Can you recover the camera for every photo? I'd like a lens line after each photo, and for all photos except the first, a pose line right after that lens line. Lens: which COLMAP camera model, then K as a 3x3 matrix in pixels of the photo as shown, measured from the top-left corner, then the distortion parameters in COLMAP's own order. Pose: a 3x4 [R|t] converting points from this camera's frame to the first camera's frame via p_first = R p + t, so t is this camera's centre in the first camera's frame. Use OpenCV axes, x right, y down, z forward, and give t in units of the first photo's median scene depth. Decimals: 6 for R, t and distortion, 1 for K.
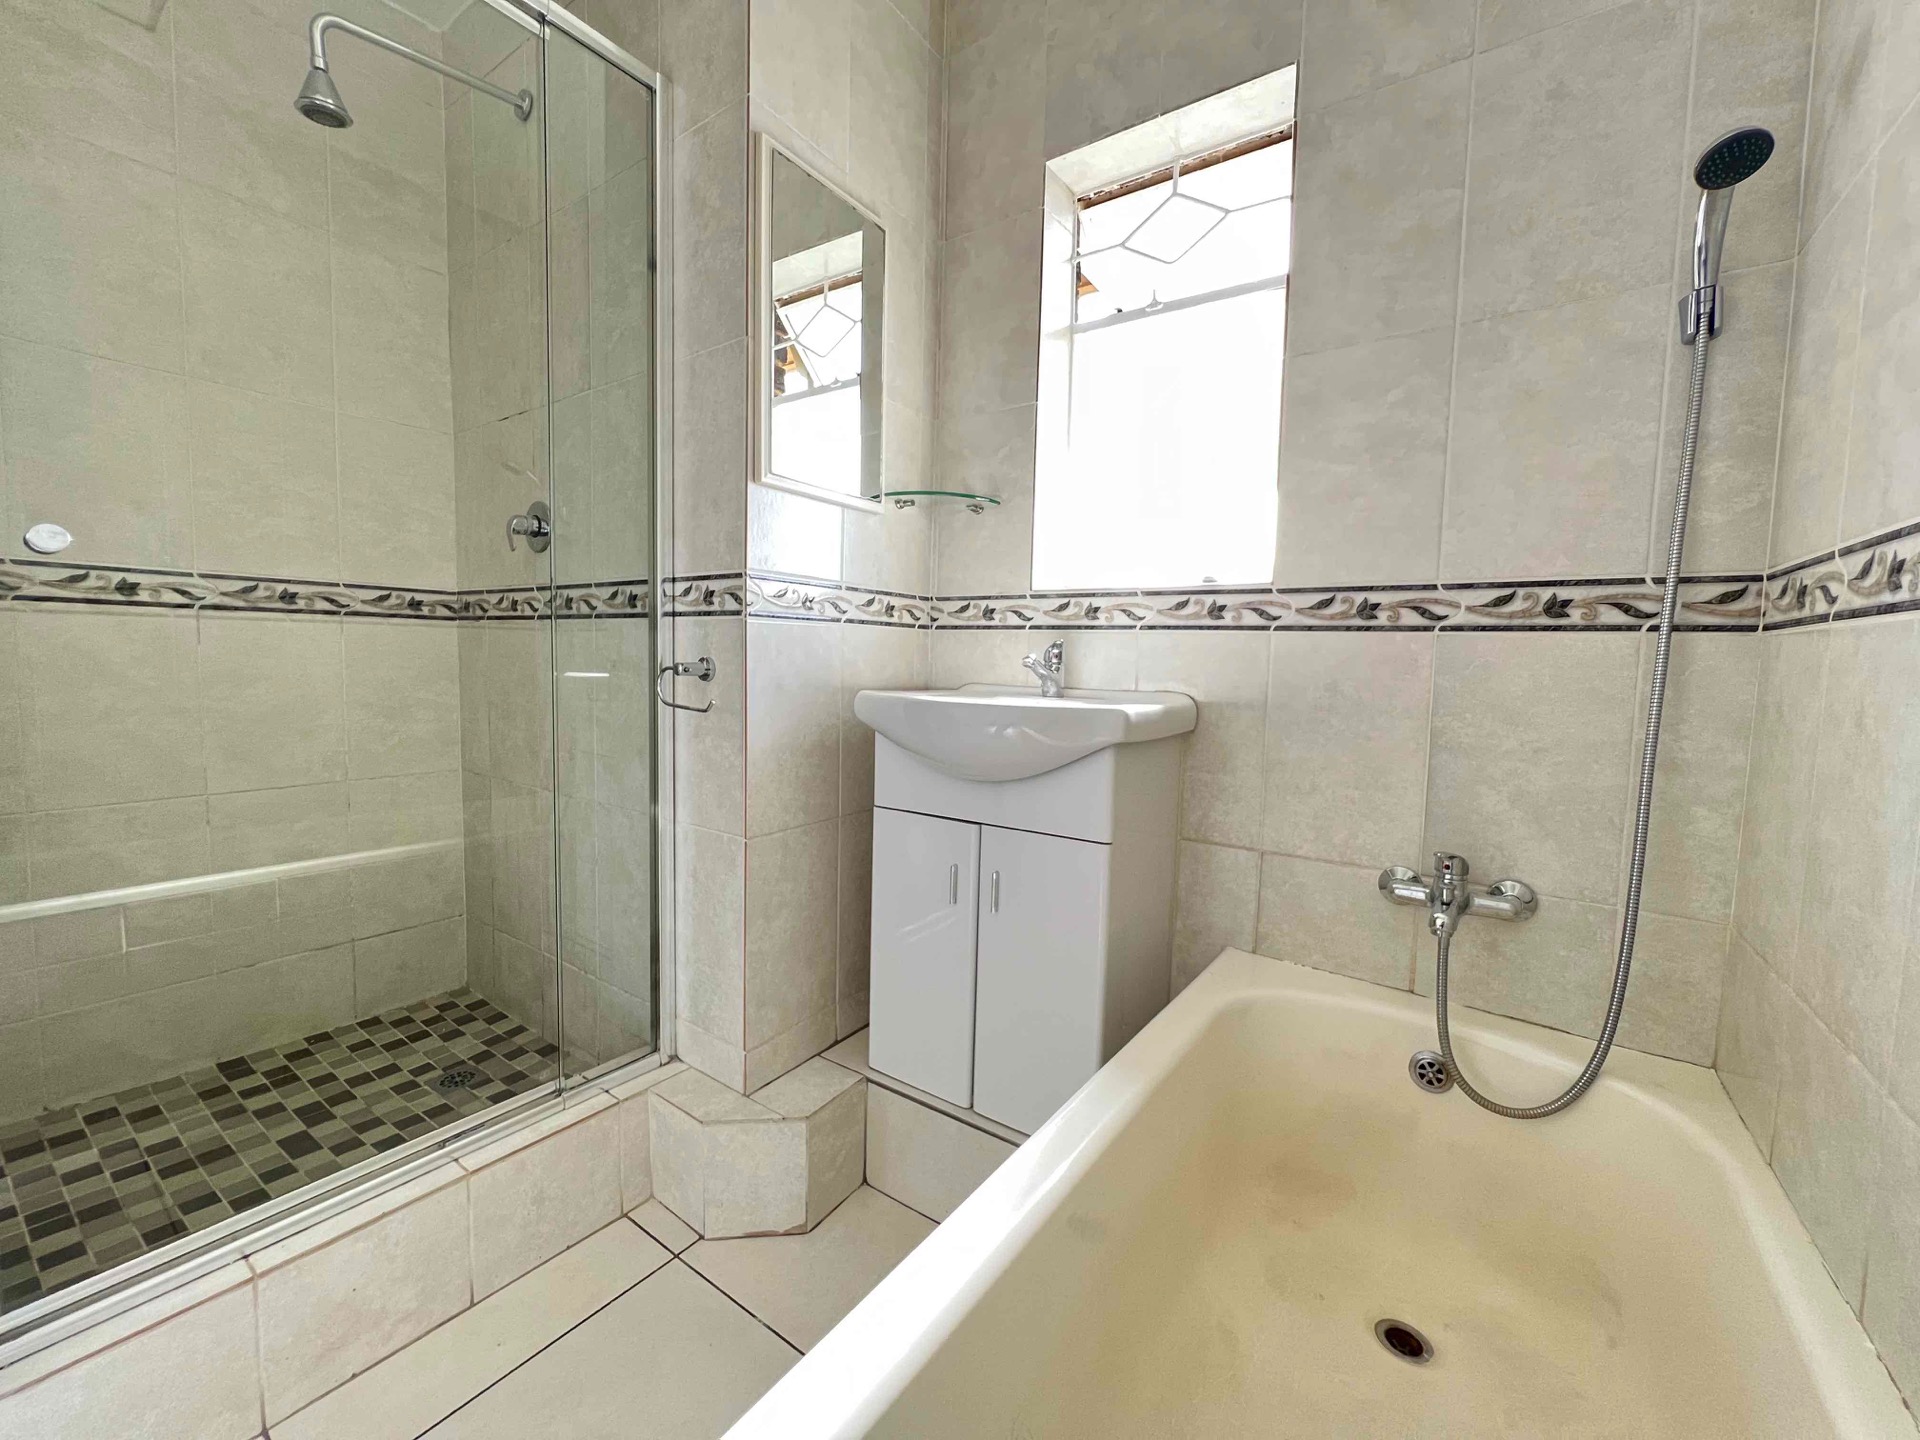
lens RADIAL K [[767.0, 0, 956.0], [0, 767.0, 712.1], [0, 0, 1]] dist [-0.002995, 0.000547]
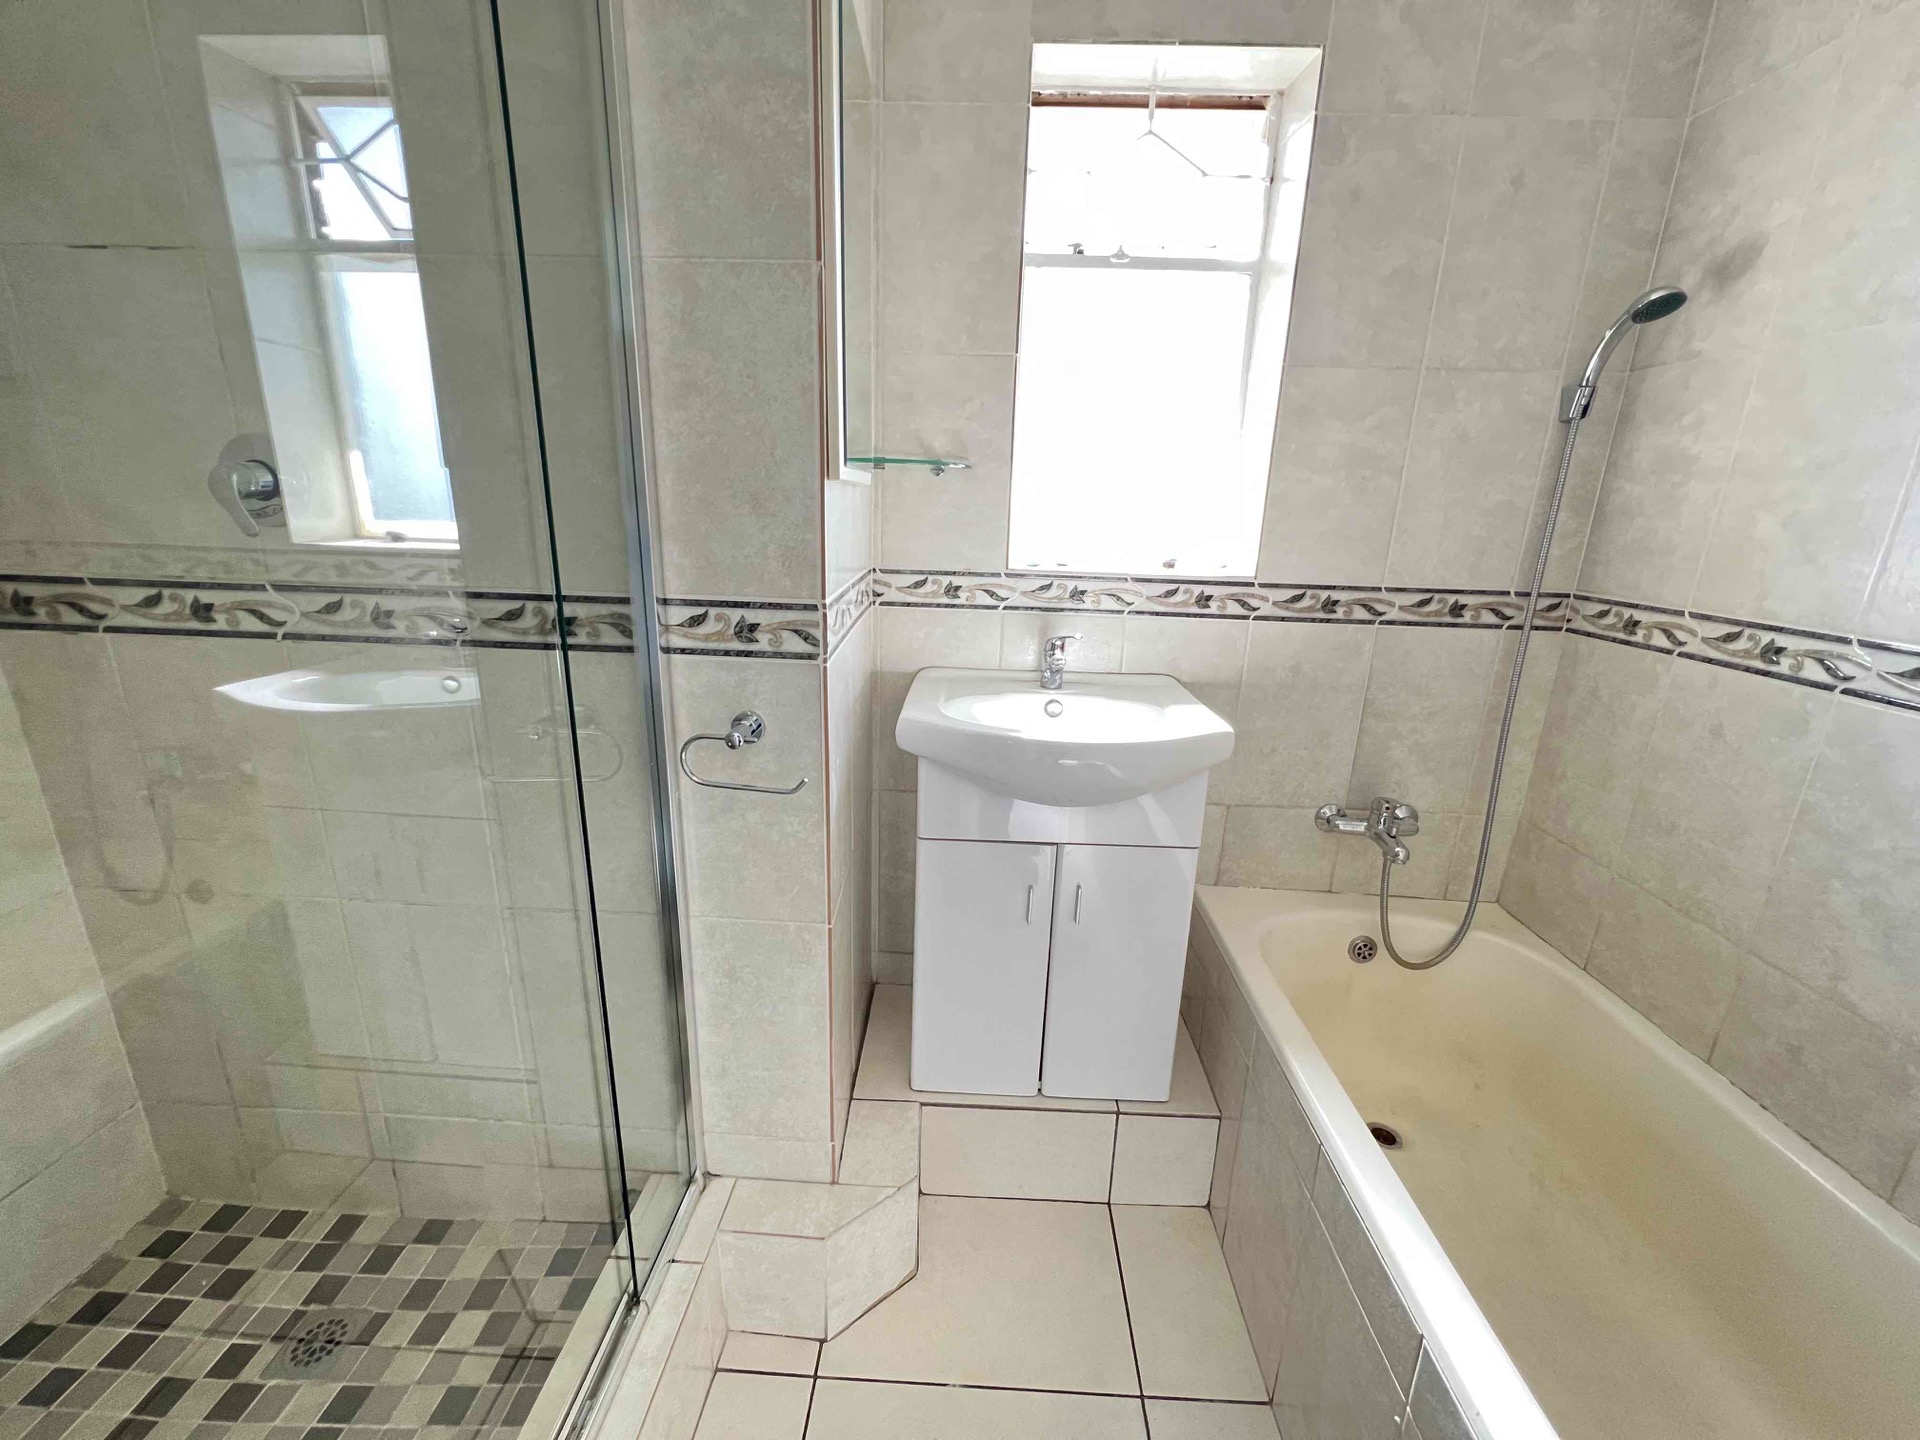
lens RADIAL K [[763.5, 0, 956.3], [0, 763.5, 711.8], [0, 0, 1]] dist [-0.000727, 0.000447]
pose [[0.836279, -0.145884, 0.528541, -0.564462], [0.029957, 0.974672, 0.221622, -0.236823], [-0.547486, -0.169504, 0.819468, 0.295201]]
